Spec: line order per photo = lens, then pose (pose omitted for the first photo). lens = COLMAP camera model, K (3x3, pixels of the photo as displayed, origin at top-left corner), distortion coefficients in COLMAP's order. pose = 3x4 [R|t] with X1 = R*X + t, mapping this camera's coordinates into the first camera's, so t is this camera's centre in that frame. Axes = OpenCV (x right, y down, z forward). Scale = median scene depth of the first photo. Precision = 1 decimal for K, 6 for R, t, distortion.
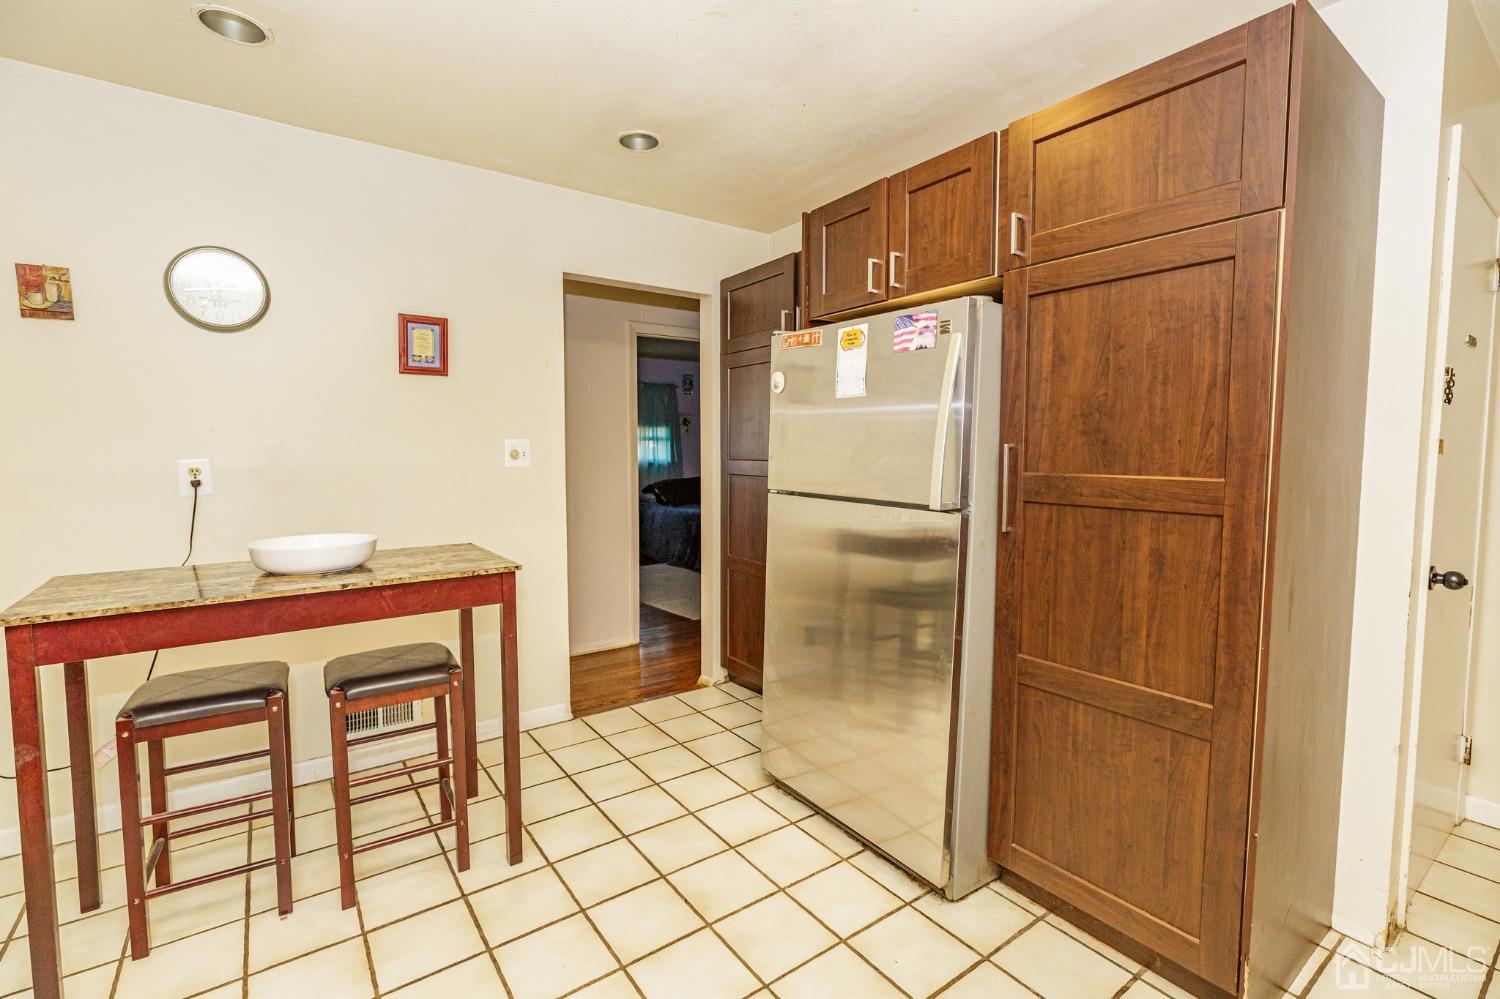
lens RADIAL K [[697.4, 0, 730.3], [0, 697.4, 484.1], [0, 0, 1]] dist [0.000357, 0.000494]
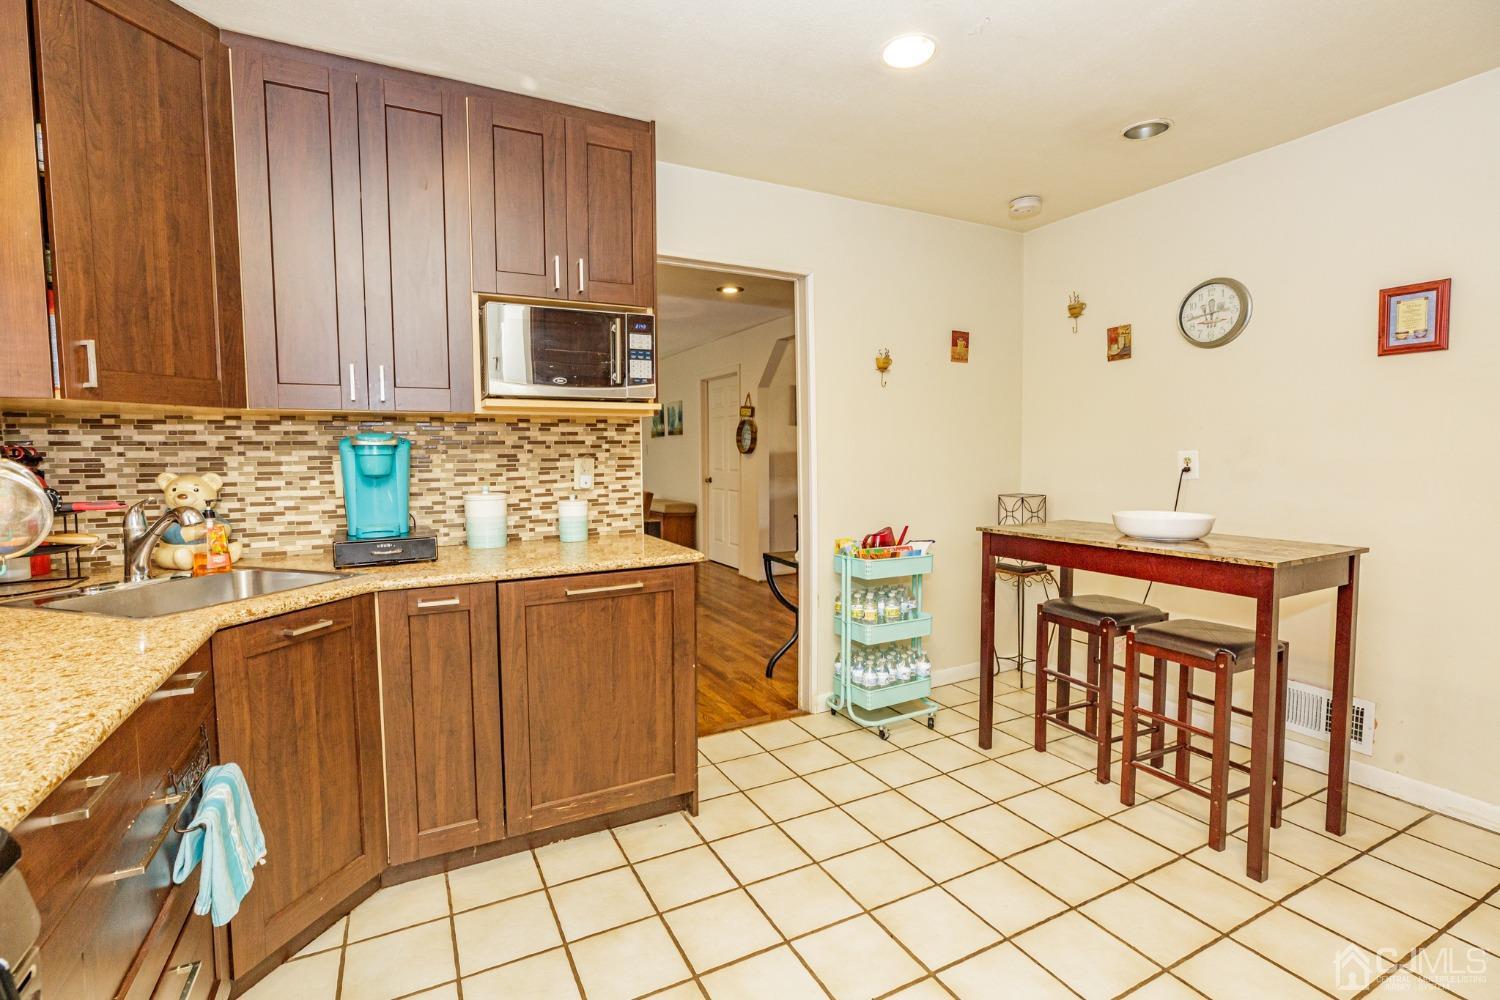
lens RADIAL K [[664.2, 0, 743.7], [0, 664.2, 494.0], [0, 0, 1]] dist [-0.000206, 0.000423]
pose [[-0.150569, 0.061742, -0.986670, 0.617263], [-0.053350, 0.996086, 0.070473, 0.001091], [0.987159, 0.063250, -0.146686, 0.403588]]
